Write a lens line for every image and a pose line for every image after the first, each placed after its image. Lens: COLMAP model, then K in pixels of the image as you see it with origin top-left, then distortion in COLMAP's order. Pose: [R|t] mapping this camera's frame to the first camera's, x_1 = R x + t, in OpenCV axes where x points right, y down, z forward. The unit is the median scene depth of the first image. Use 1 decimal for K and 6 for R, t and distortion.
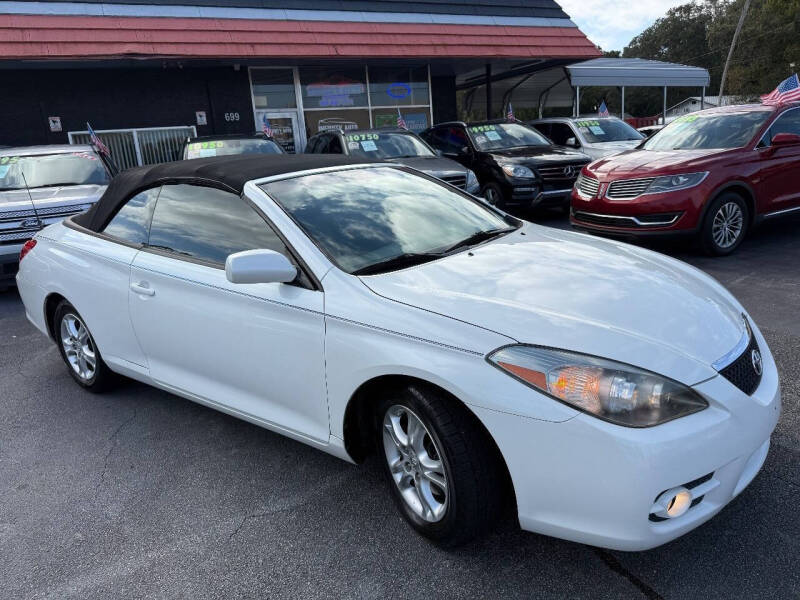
lens RADIAL K [[560.2, 0, 402.6], [0, 560.2, 305.3], [0, 0, 1]] dist [0.041902, -0.062484]
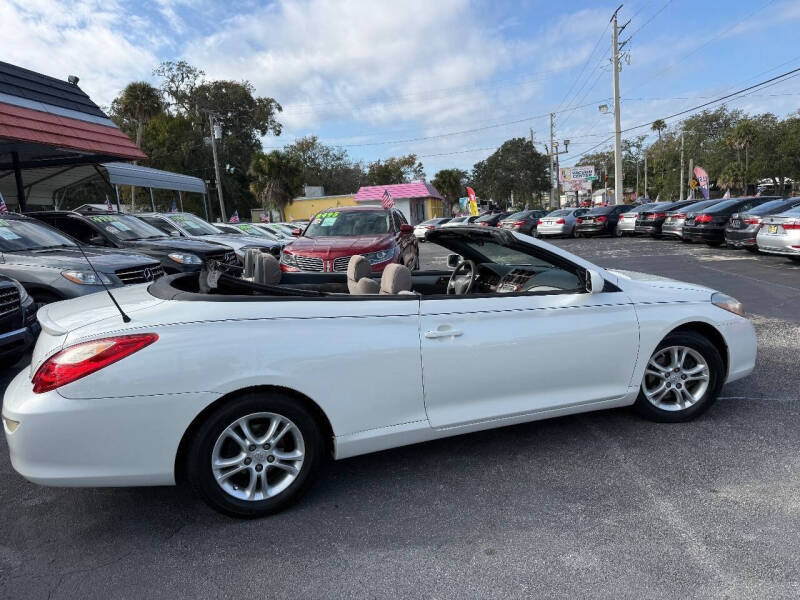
lens RADIAL K [[560.1, 0, 405.4], [0, 560.1, 306.9], [0, 0, 1]] dist [0.047307, -0.073138]
pose [[0.535588, -0.100158, 0.838519, -0.467945], [0.248486, 0.967675, -0.043130, -0.016997], [-0.807094, 0.231460, 0.543163, 0.168067]]
